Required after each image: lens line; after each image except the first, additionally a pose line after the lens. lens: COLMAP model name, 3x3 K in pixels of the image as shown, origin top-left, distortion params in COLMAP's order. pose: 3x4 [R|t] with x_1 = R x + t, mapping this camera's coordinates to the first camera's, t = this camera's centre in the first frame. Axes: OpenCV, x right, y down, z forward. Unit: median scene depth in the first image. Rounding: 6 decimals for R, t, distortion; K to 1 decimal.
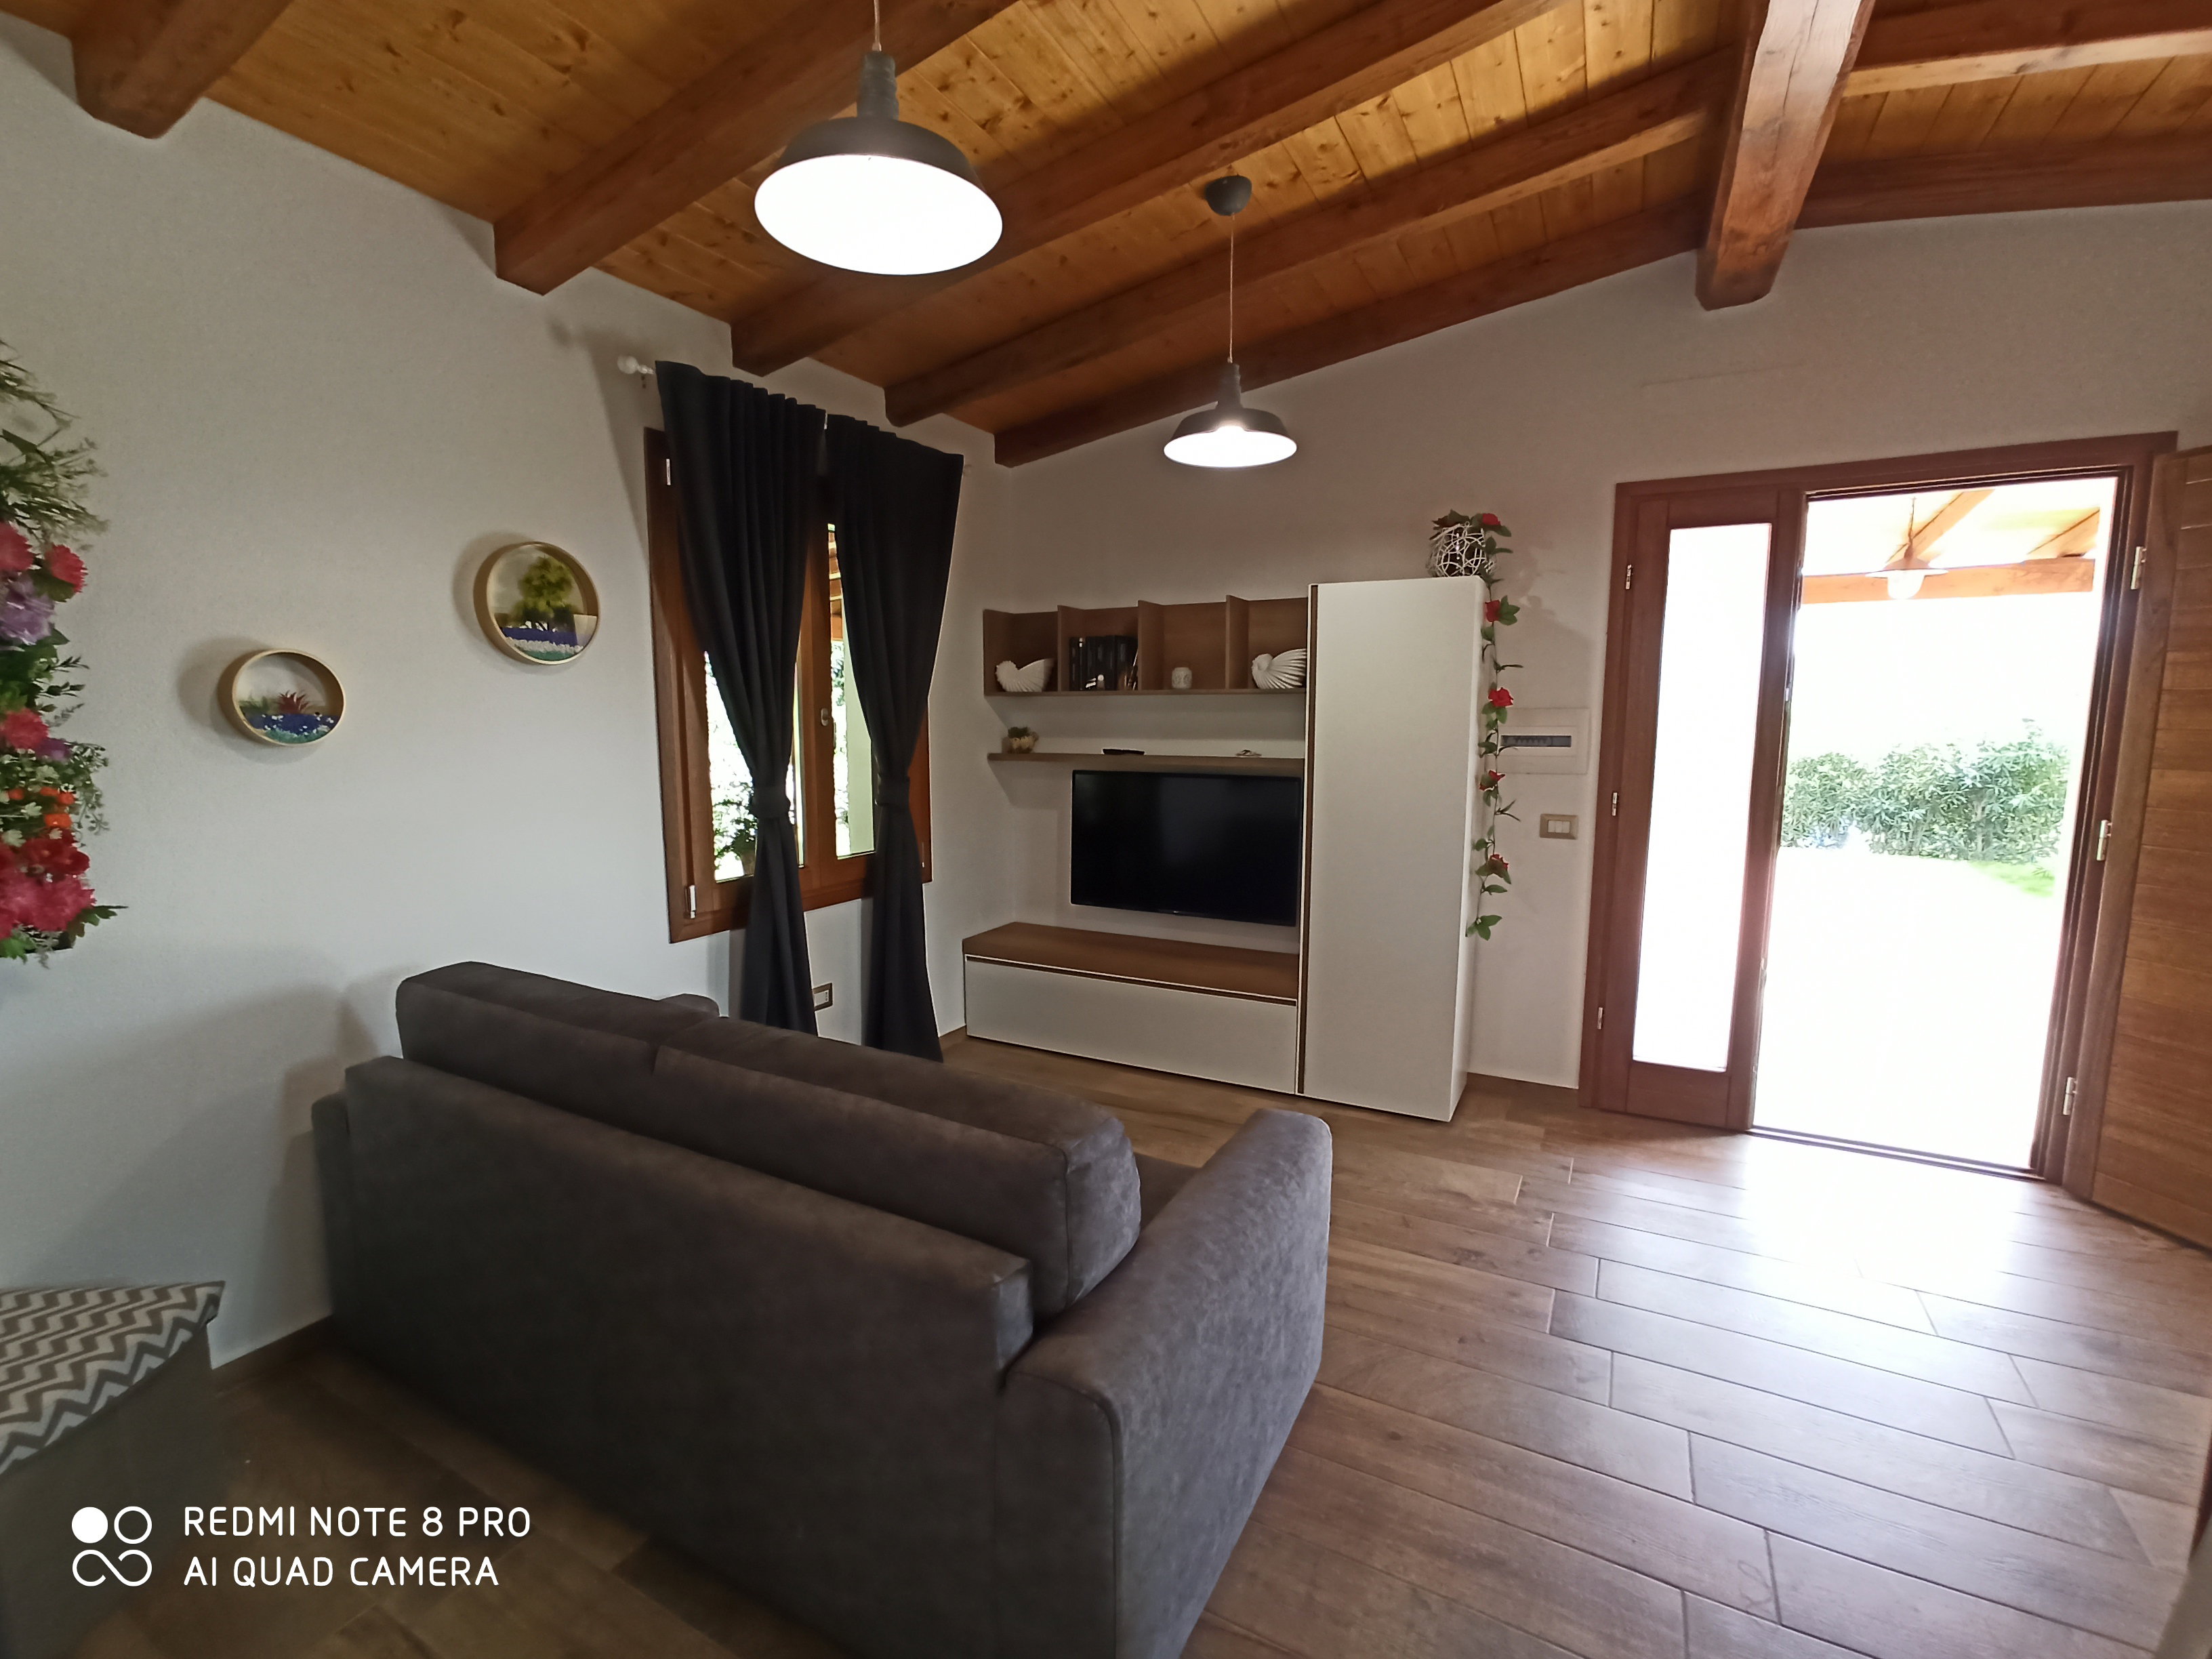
lens RADIAL K [[1027.3, 0, 1101.6], [0, 1027.3, 782.5], [0, 0, 1]] dist [-0.001122, 0.030837]
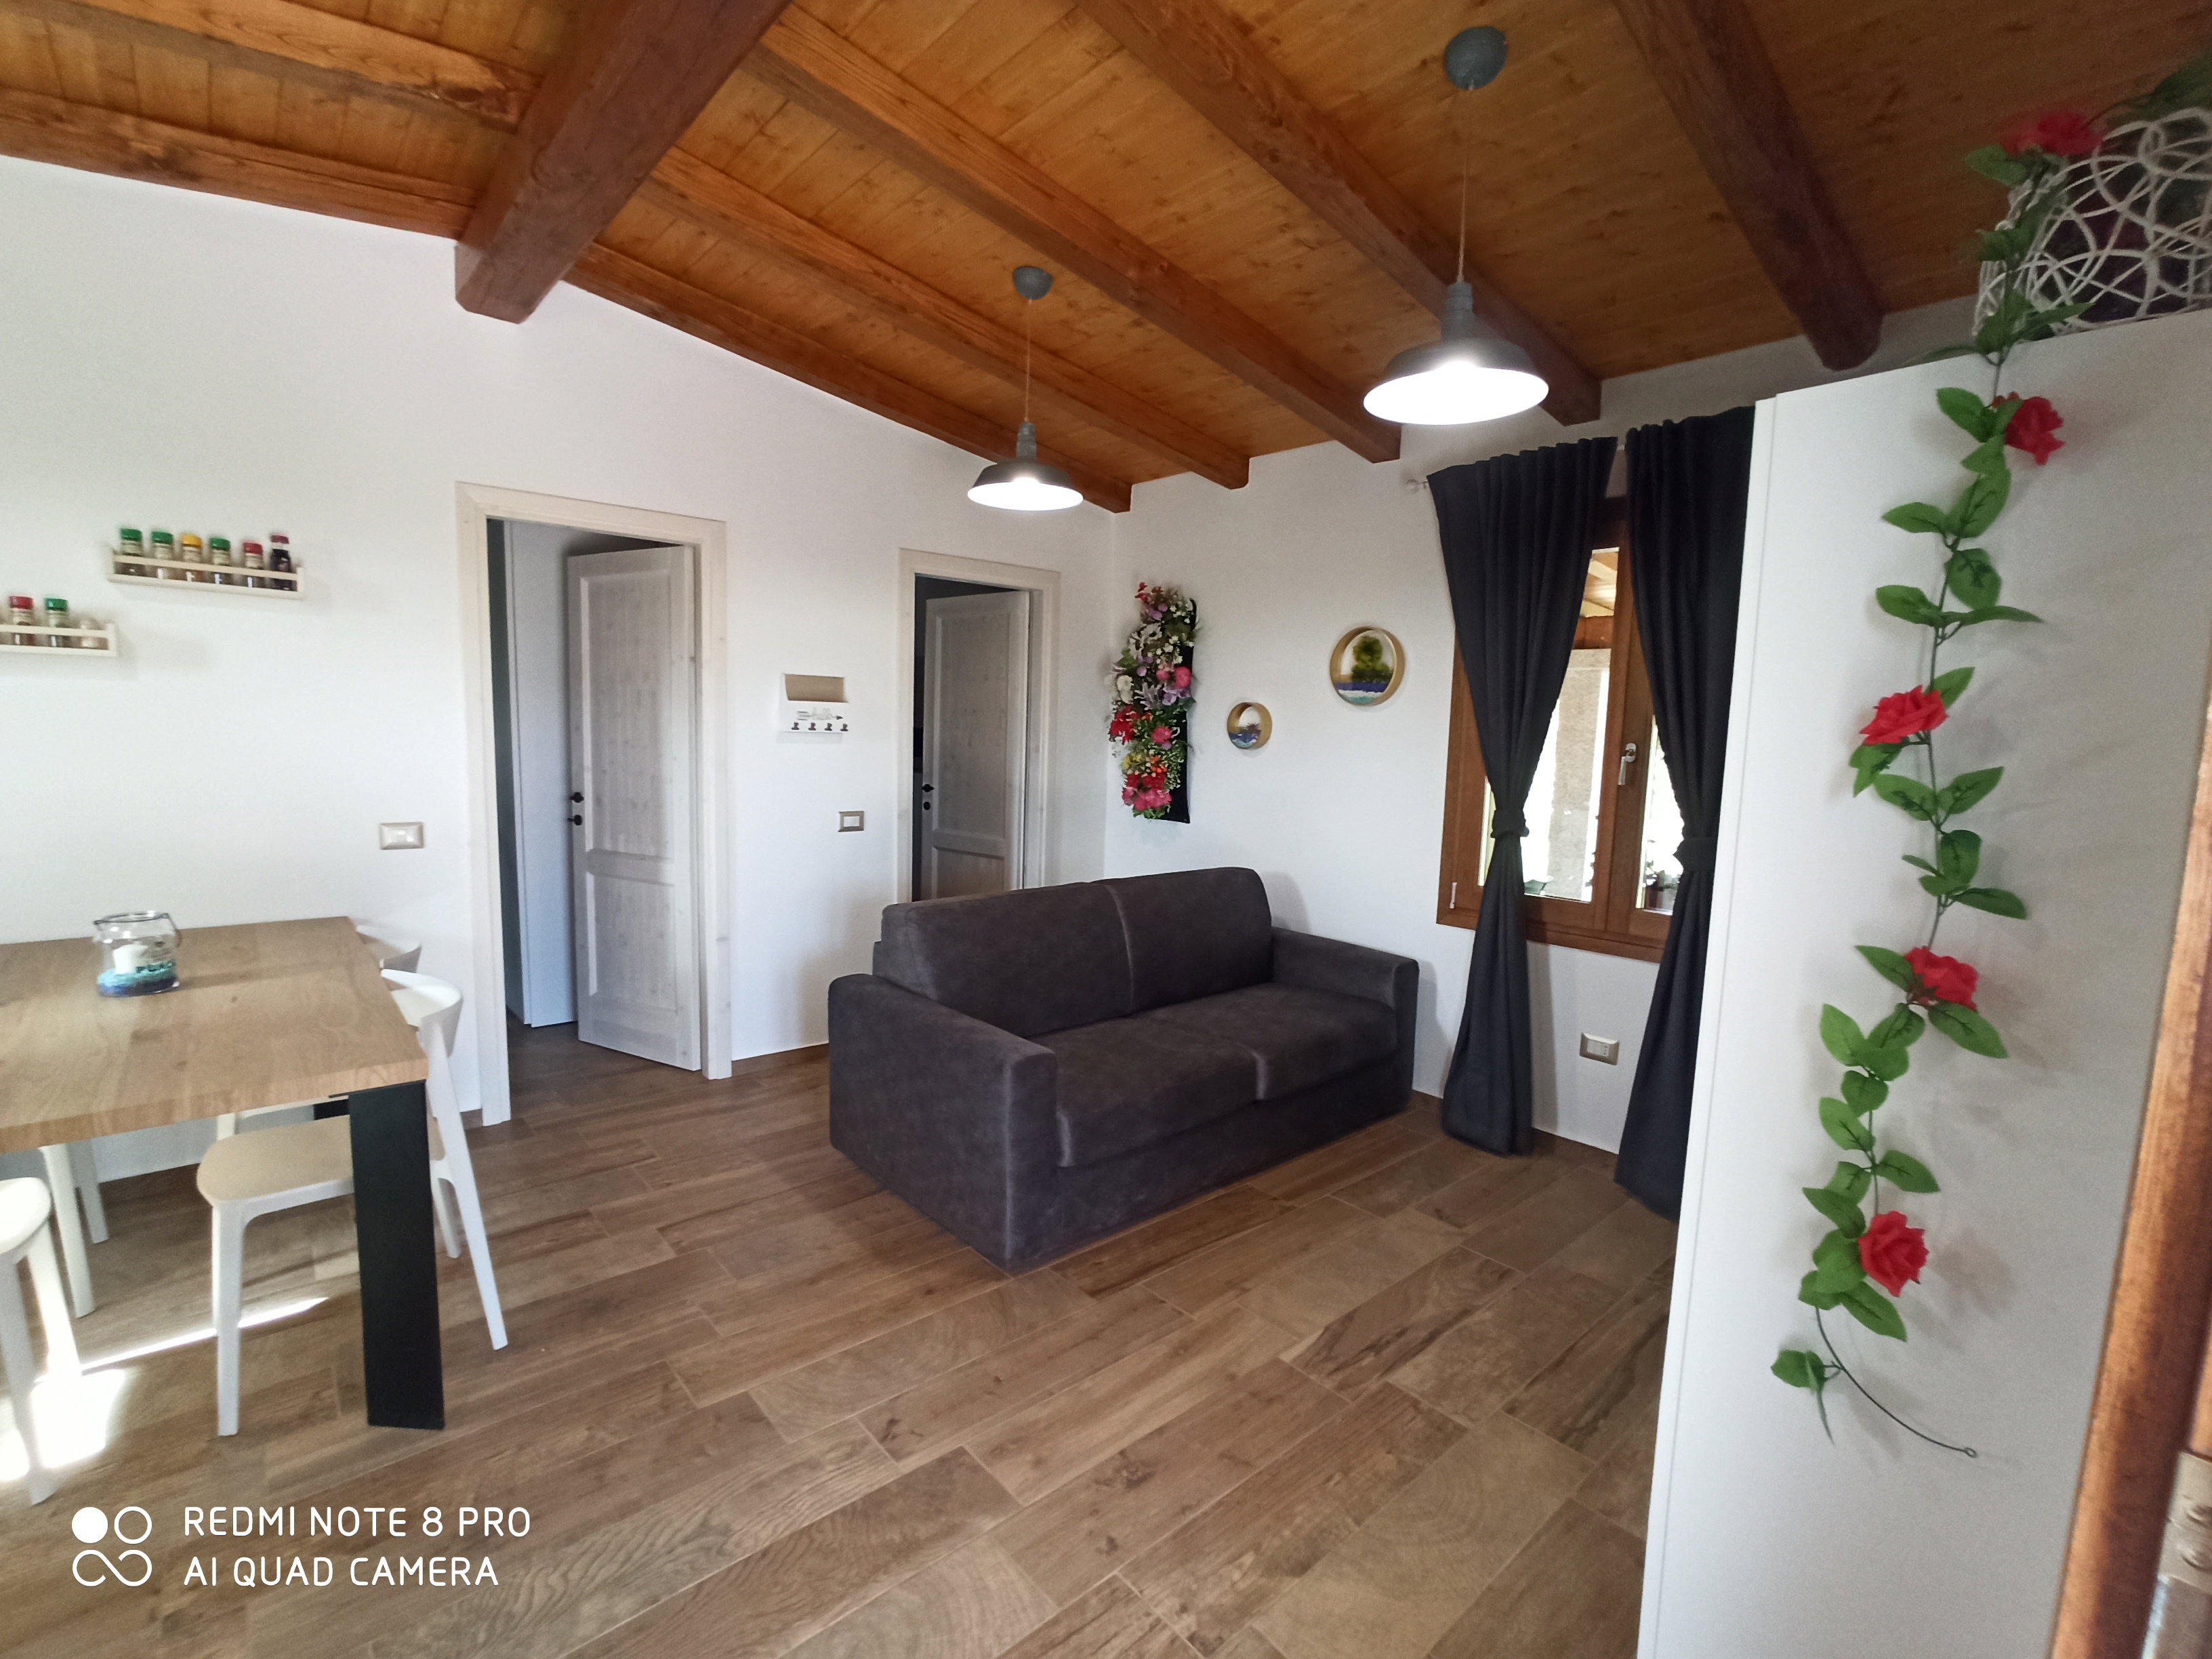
lens RADIAL K [[1027.3, 0, 1101.6], [0, 1027.3, 782.5], [0, 0, 1]] dist [-0.001122, 0.030837]
pose [[-0.348600, 0.035621, -0.936595, 1.068615], [-0.112775, 0.990424, 0.079643, -0.082643], [0.930462, 0.133388, -0.341244, 1.207599]]
